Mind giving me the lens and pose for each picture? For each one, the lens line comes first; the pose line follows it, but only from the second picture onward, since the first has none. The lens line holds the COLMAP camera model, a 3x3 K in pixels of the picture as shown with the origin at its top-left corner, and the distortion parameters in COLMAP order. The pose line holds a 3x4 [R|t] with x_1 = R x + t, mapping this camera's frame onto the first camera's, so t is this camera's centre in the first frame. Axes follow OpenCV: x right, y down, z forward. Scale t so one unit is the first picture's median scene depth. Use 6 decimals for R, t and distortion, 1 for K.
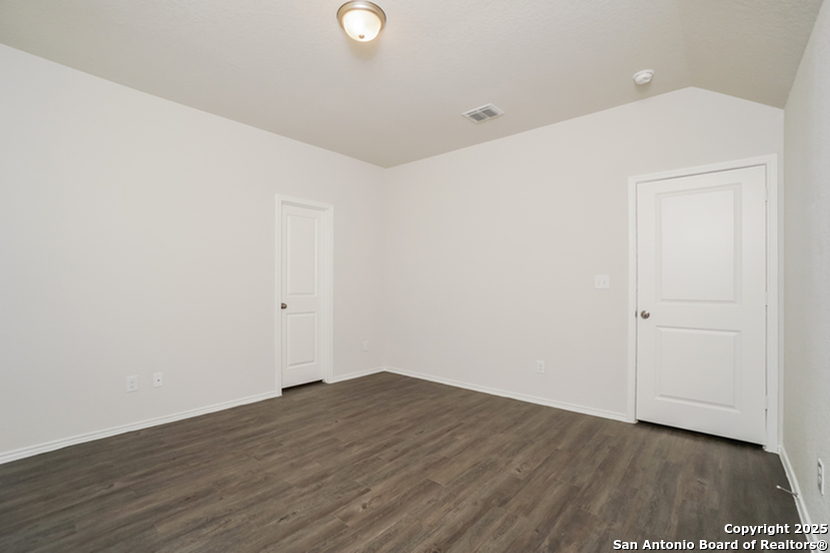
lens RADIAL K [[364.5, 0, 406.6], [0, 364.5, 291.4], [0, 0, 1]] dist [-0.000805, 0.001546]
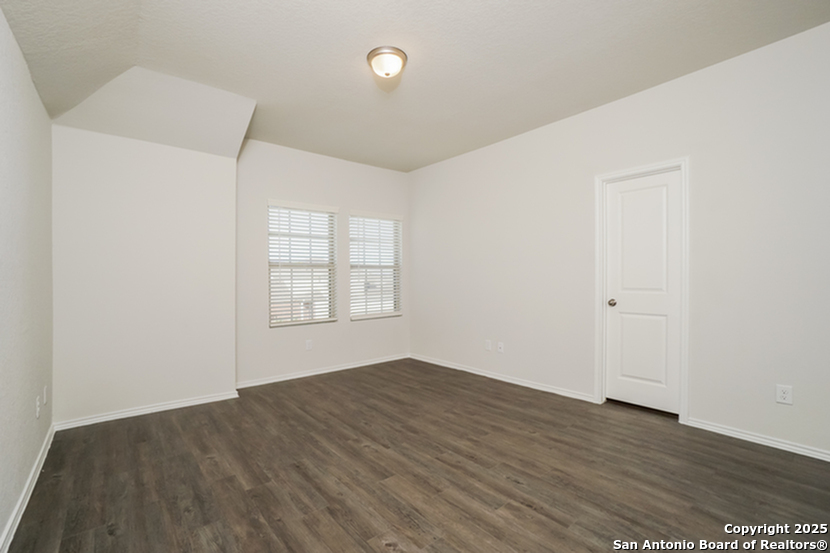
lens RADIAL K [[364.5, 0, 414.7], [0, 364.5, 276.5], [0, 0, 1]] dist [-0.000805, 0.001546]
pose [[-0.149044, -0.021892, -0.988588, 0.921299], [-0.004262, 0.999760, -0.021496, -0.001612], [0.988821, 0.001009, -0.149101, 1.063484]]
